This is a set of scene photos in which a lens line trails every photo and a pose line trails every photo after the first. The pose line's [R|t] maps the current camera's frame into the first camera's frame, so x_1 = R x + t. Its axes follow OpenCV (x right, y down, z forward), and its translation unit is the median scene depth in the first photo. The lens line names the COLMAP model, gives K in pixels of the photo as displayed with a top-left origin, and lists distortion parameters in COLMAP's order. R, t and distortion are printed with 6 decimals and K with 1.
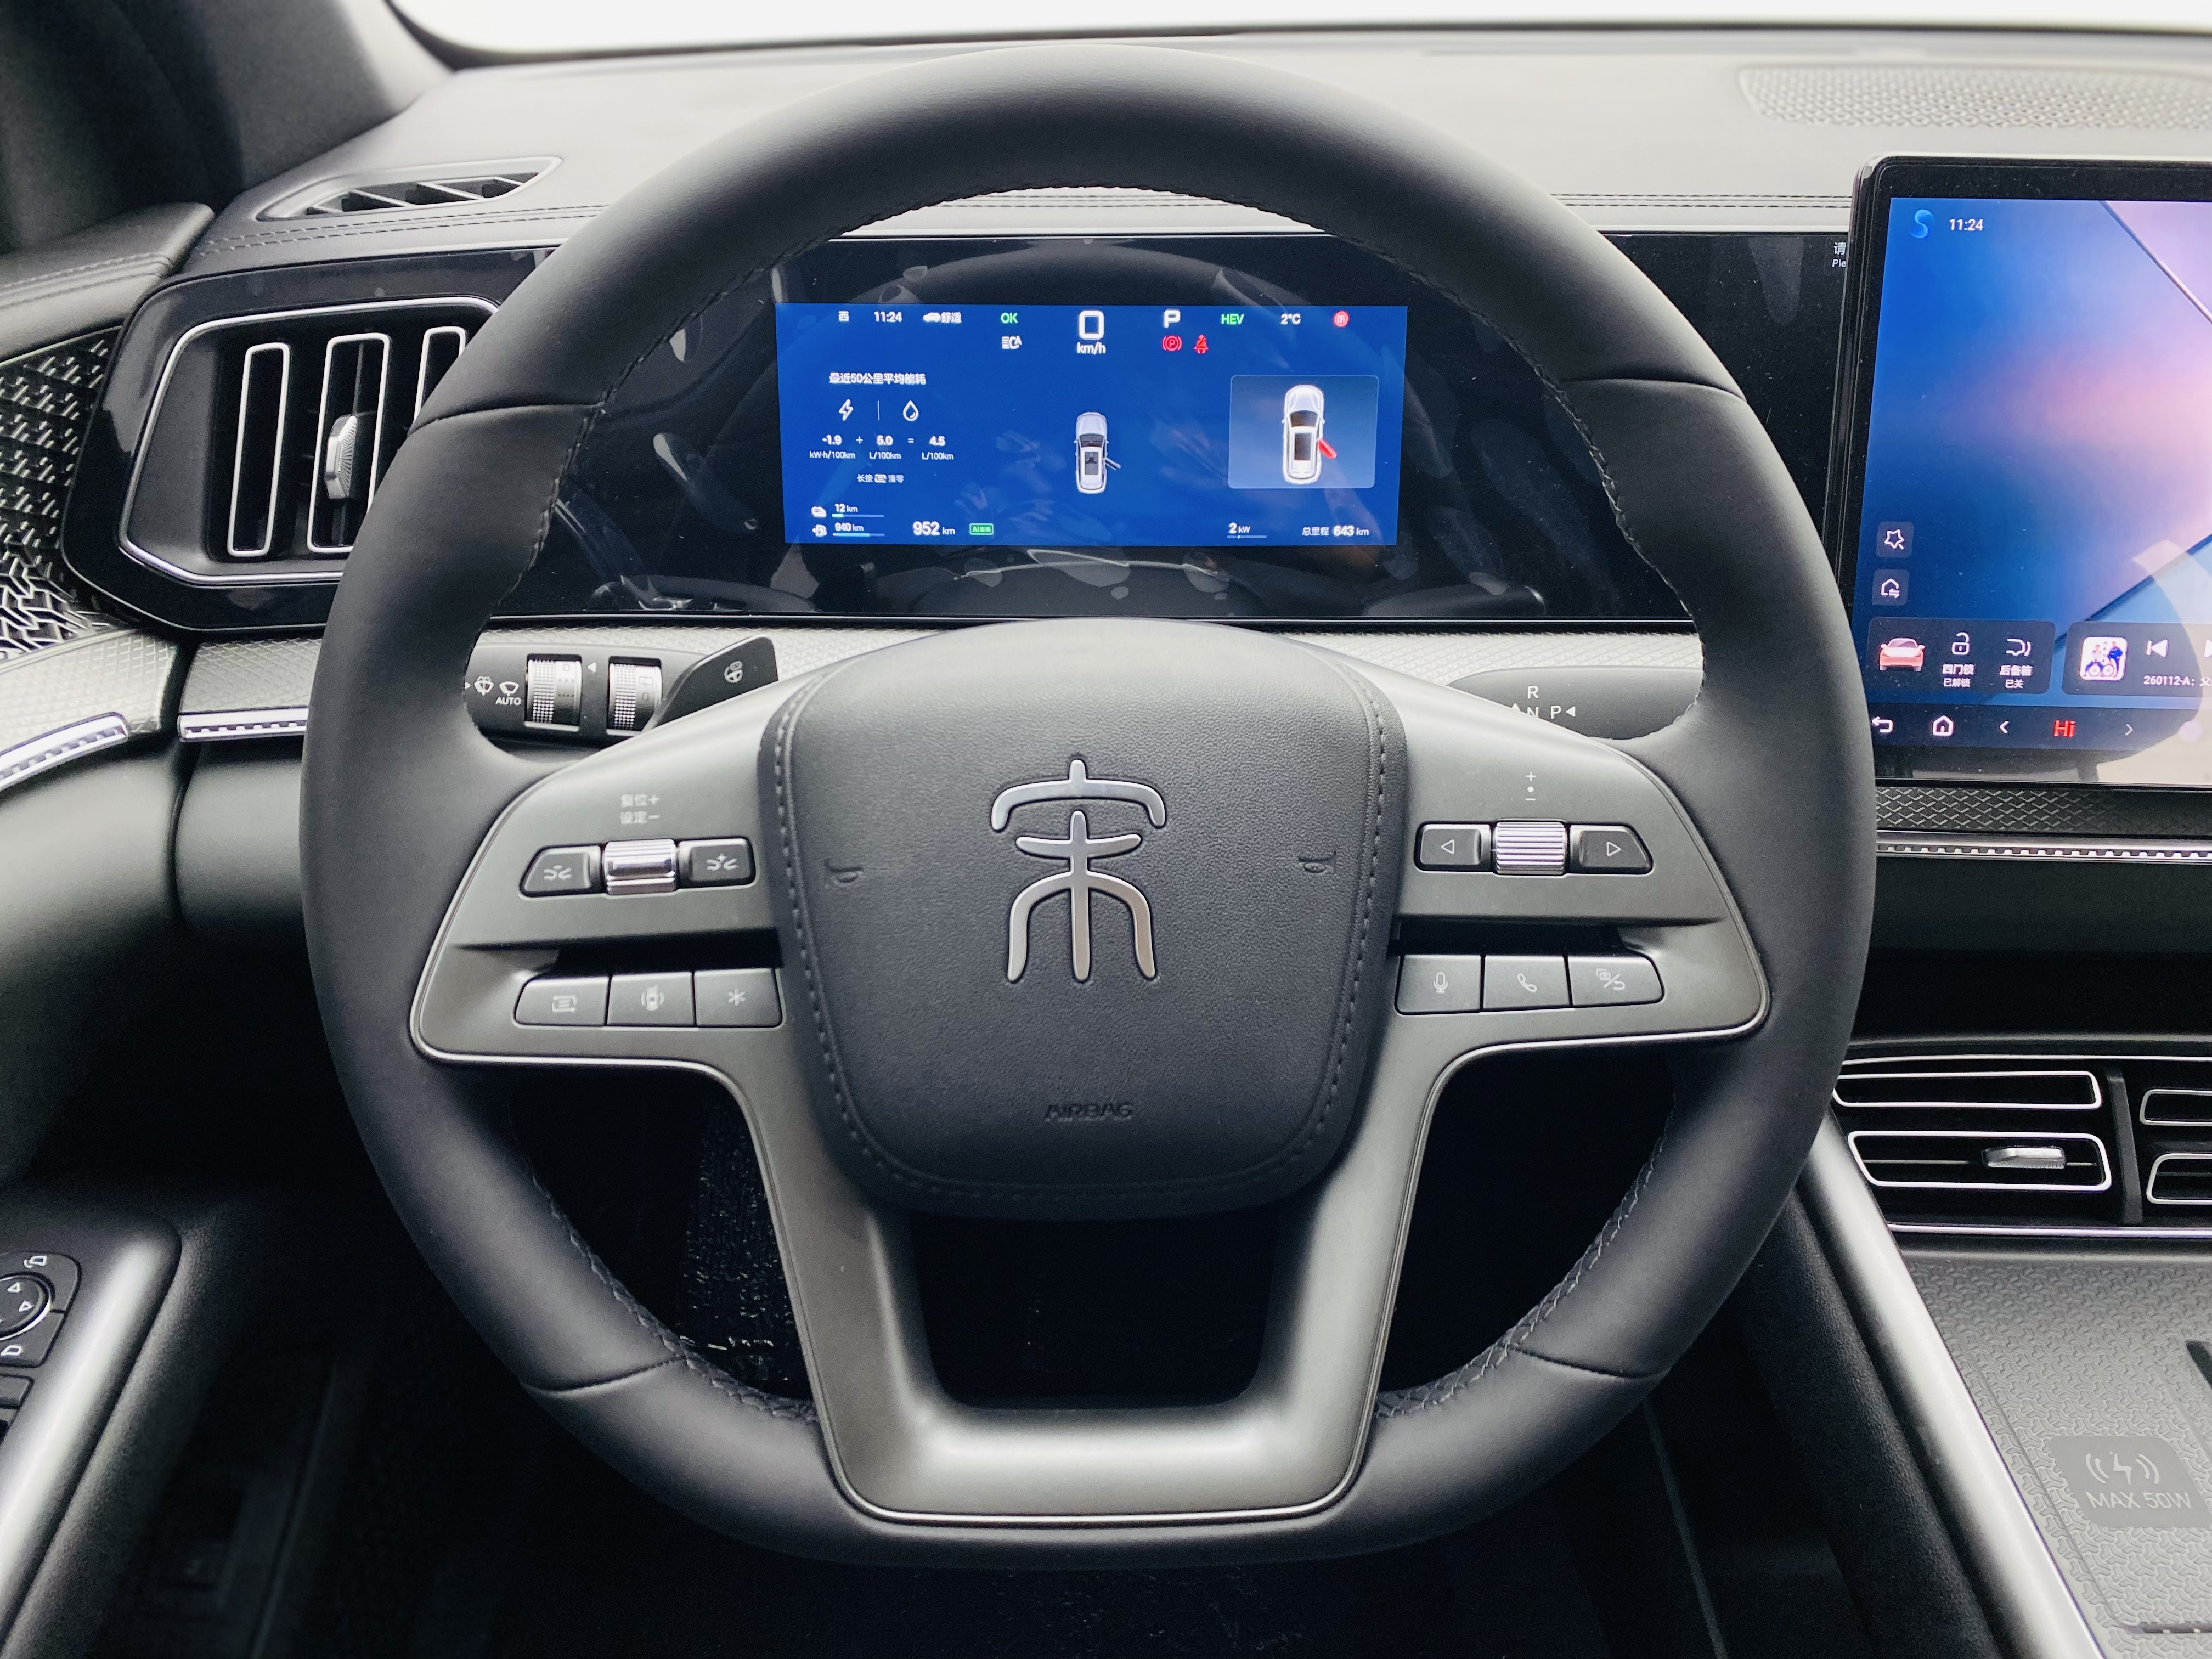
lens RADIAL K [[1662.8, 0, 1106.0], [0, 1662.8, 829.5], [0, 0, 1]] dist [0.110151, -0.000757]
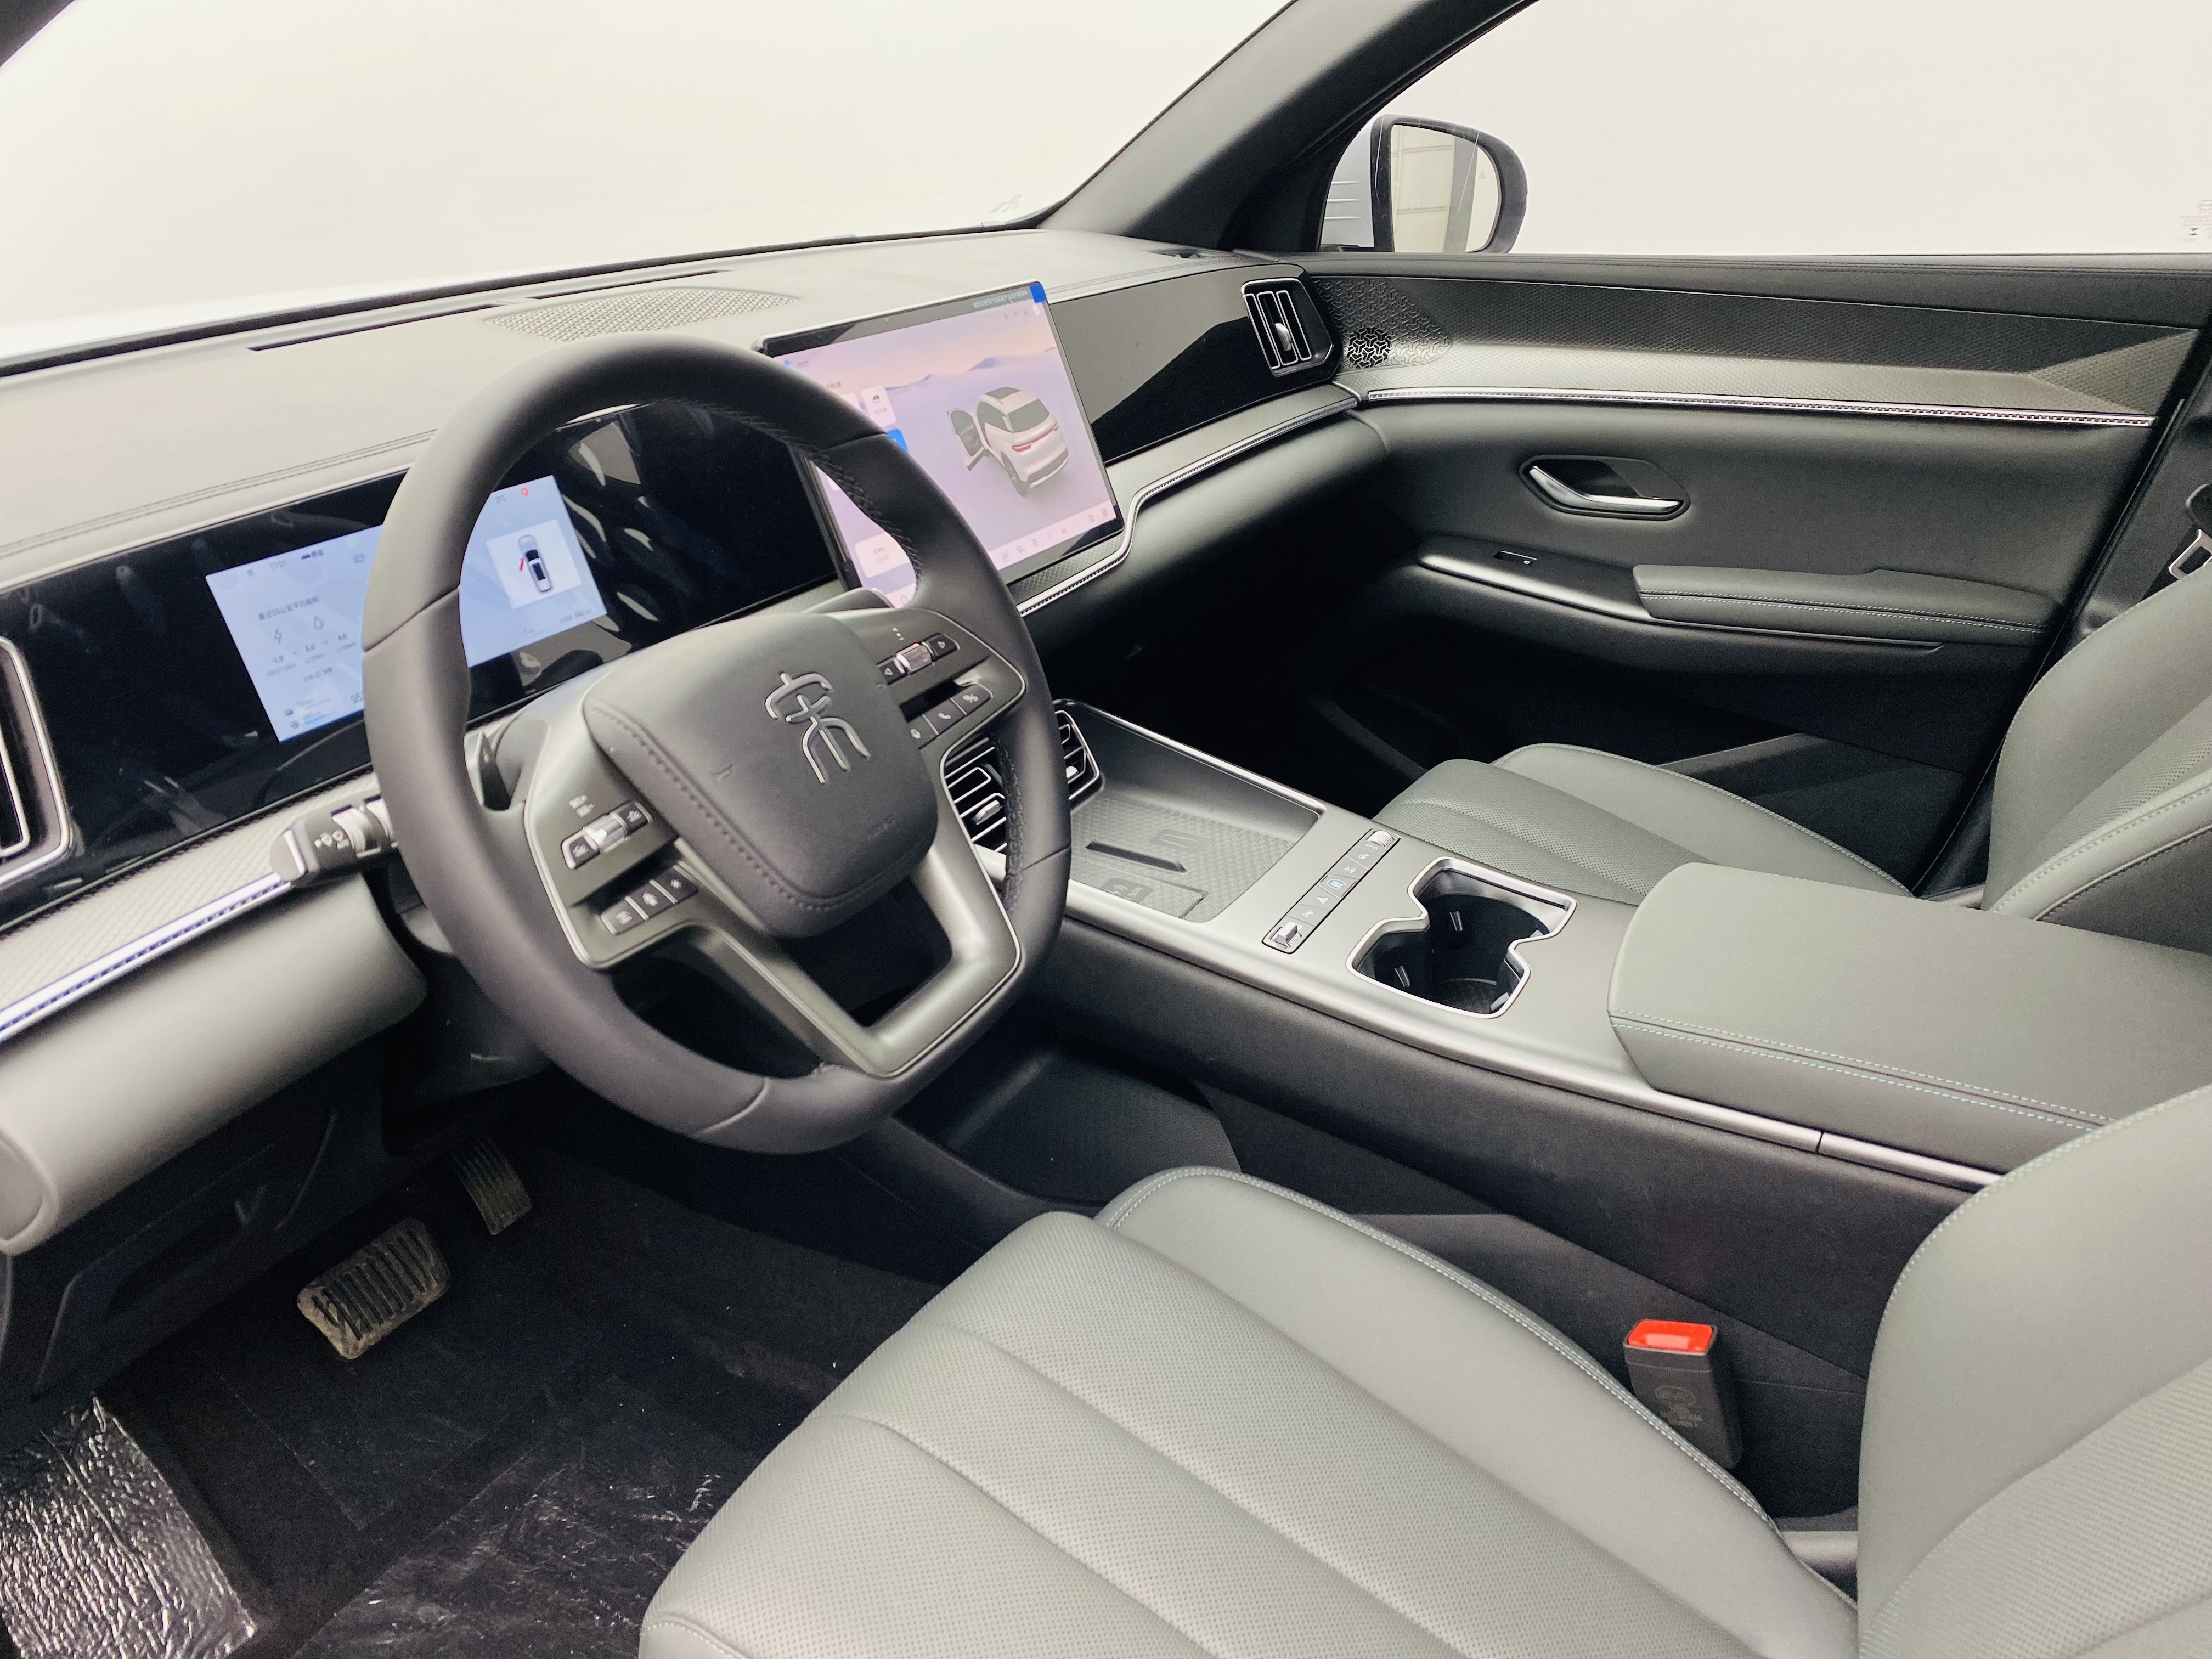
lens RADIAL K [[1662.8, 0, 1106.0], [0, 1662.8, 829.5], [0, 0, 1]] dist [0.110151, -0.000757]
pose [[0.451415, -0.364071, 0.814663, -1.416464], [0.491454, 0.863468, 0.113561, 0.074306], [-0.744780, 0.349107, 0.568707, -0.308416]]
